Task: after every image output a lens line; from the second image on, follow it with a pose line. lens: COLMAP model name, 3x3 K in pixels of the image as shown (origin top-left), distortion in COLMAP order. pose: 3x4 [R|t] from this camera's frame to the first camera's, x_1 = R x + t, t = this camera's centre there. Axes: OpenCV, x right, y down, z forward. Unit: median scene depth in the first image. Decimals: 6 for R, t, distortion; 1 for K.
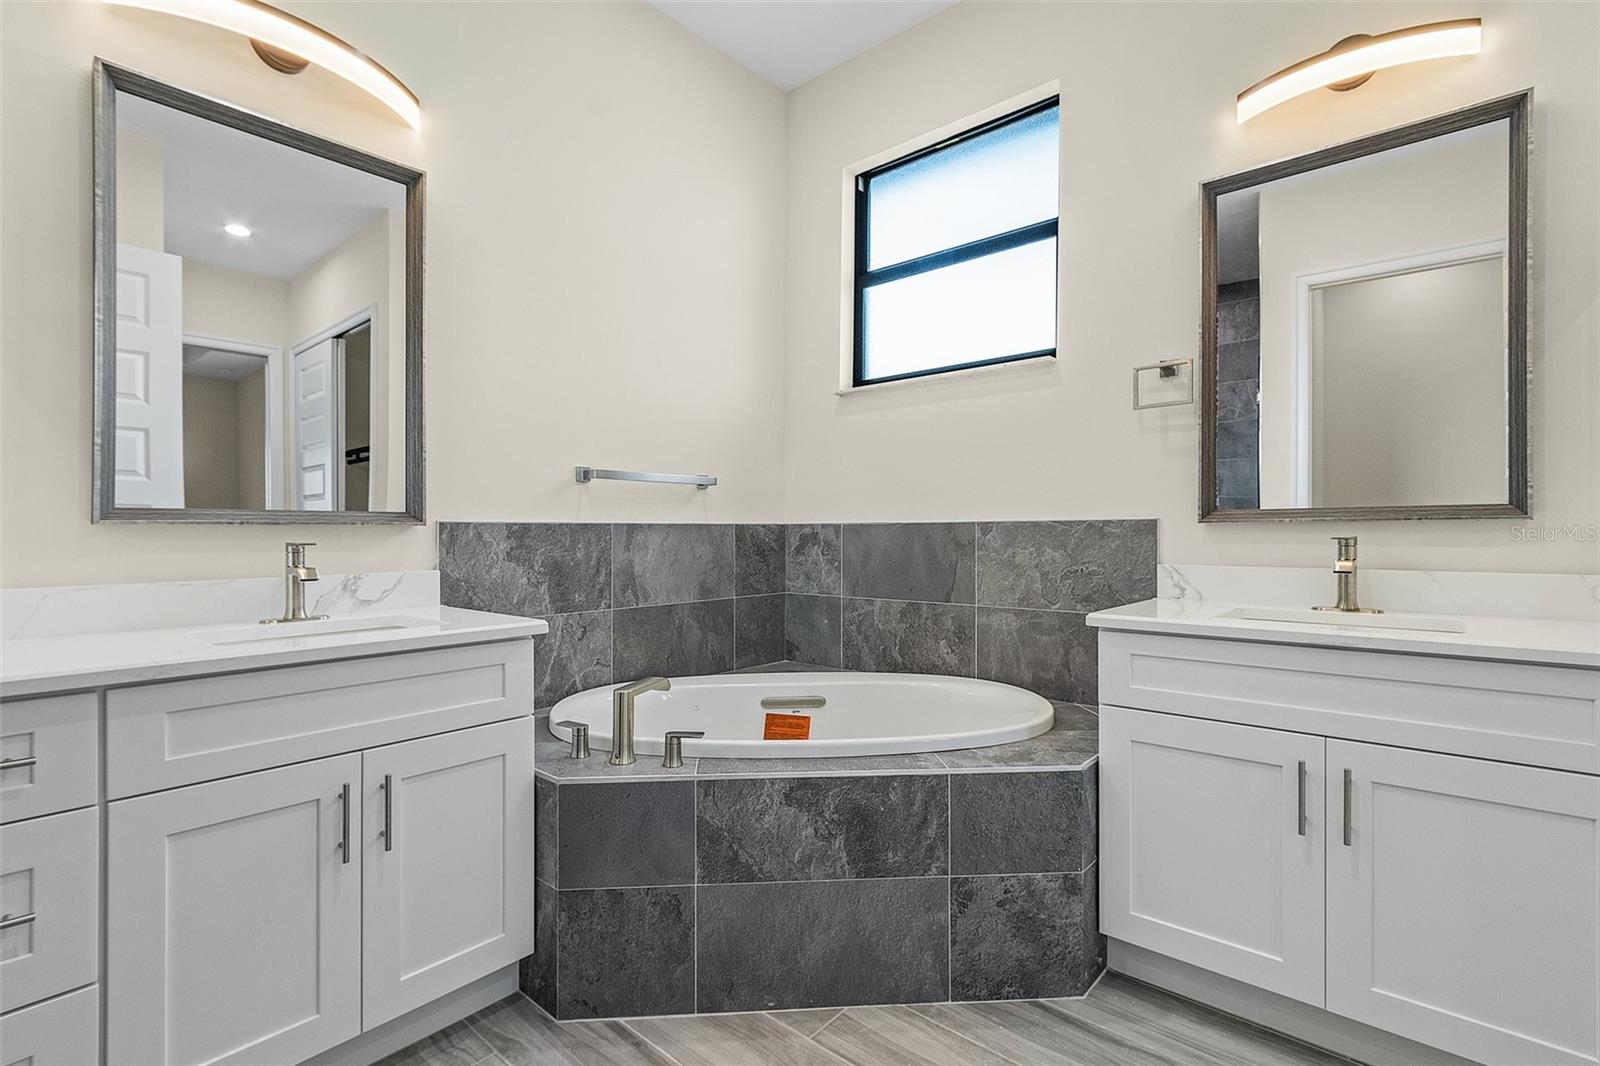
lens RADIAL K [[755.4, 0, 785.0], [0, 755.4, 535.2], [0, 0, 1]] dist [-0.000729, 0.001818]
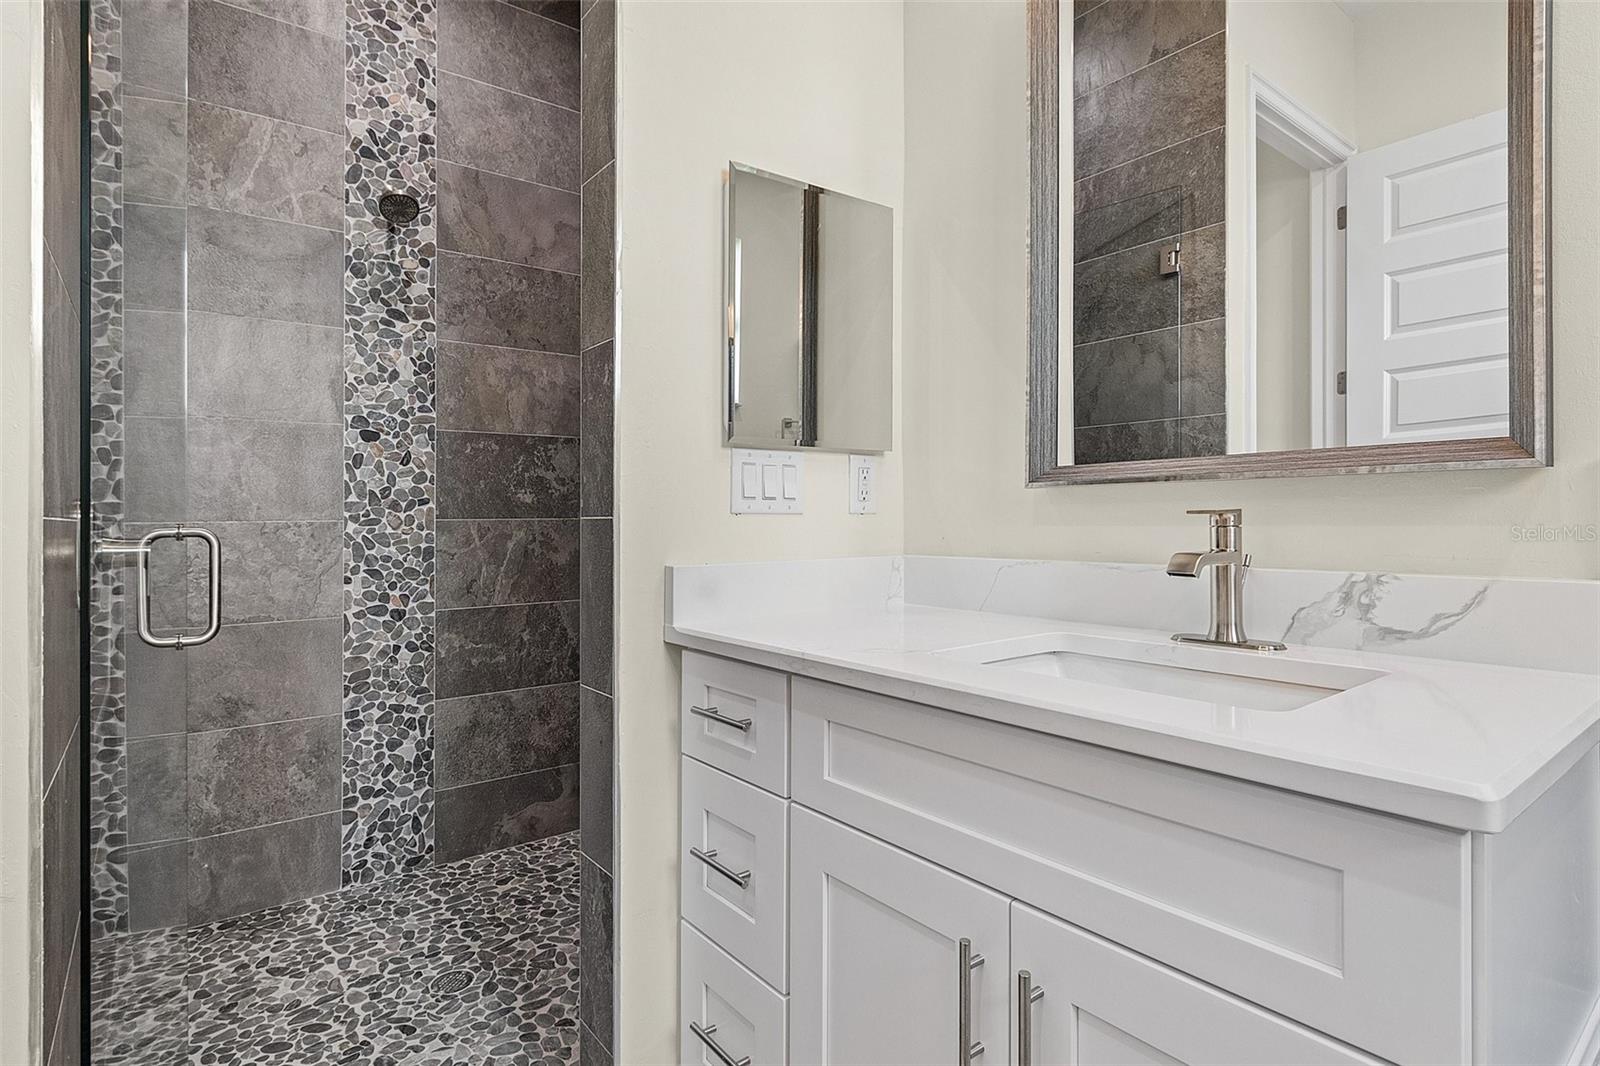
lens RADIAL K [[807.8, 0, 790.9], [0, 807.8, 516.7], [0, 0, 1]] dist [0.005607, 0.000675]
pose [[-0.185511, 0.005971, -0.982624, 0.020585], [0.006760, 0.999966, 0.004800, 0.009822], [0.982619, -0.005752, -0.185545, 0.749127]]
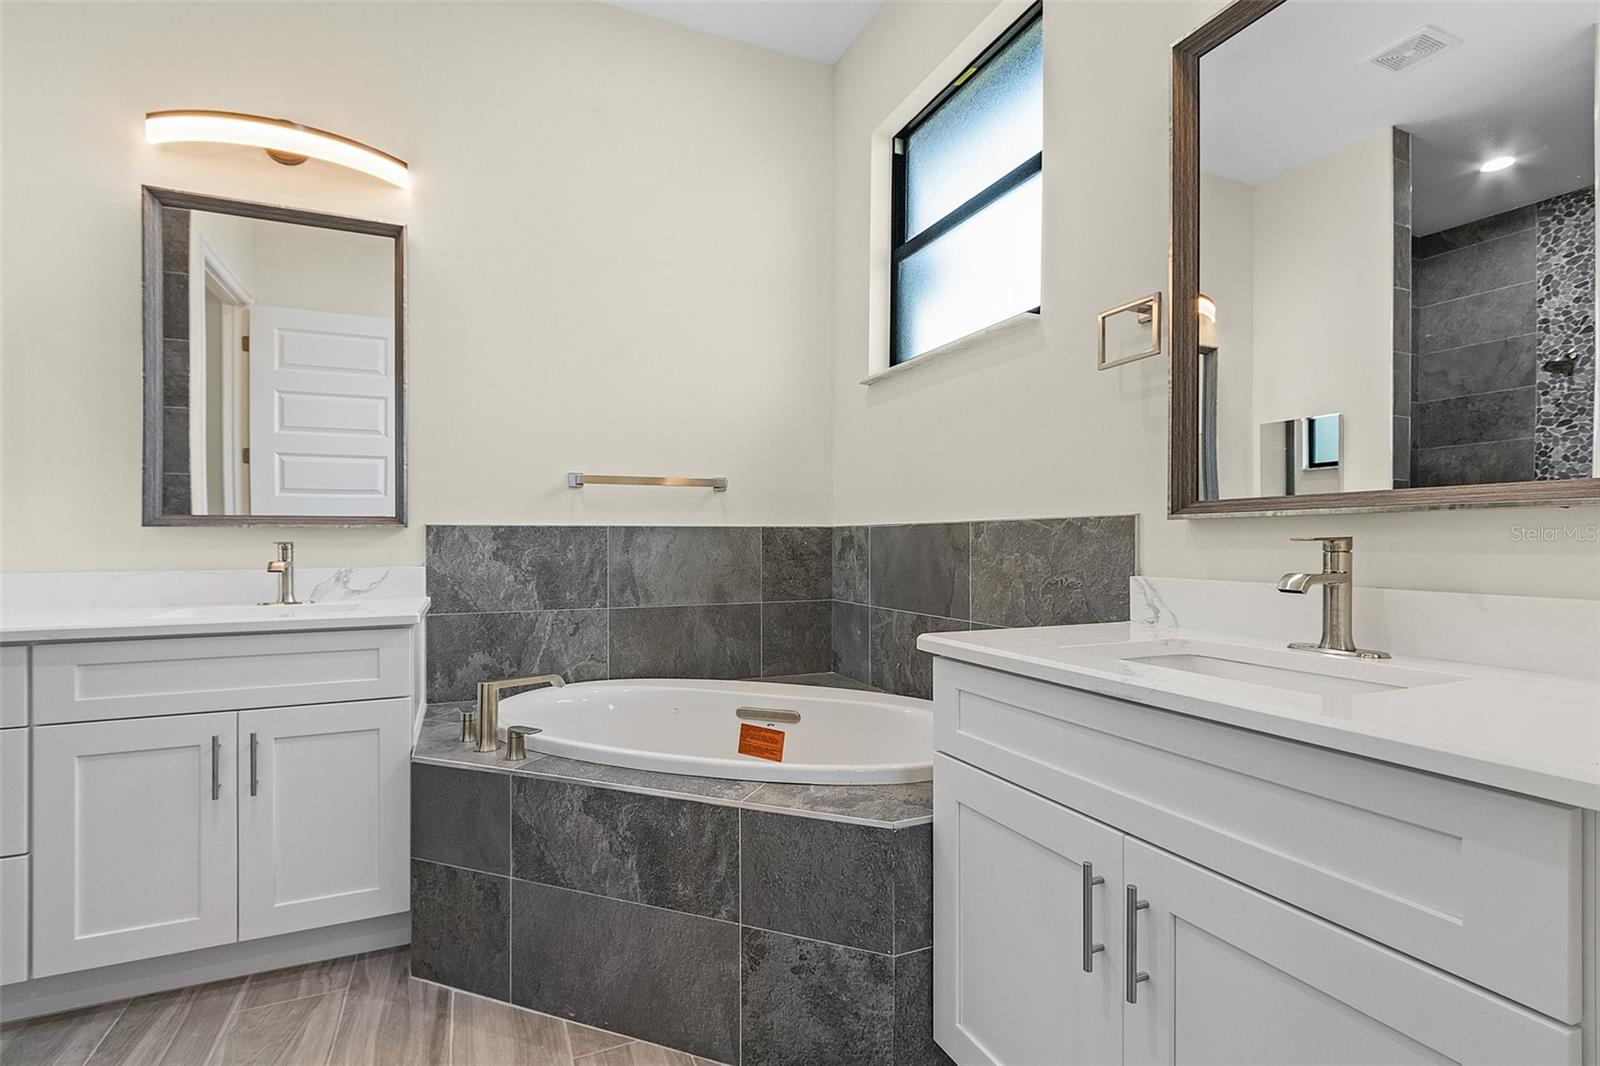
lens RADIAL K [[755.4, 0, 783.1], [0, 755.4, 543.0], [0, 0, 1]] dist [-0.000729, 0.001818]
pose [[0.902683, 0.003148, -0.430296, 0.597038], [-0.002944, 0.999995, 0.001138, 0.007809], [0.430297, 0.000239, 0.902687, 0.216306]]
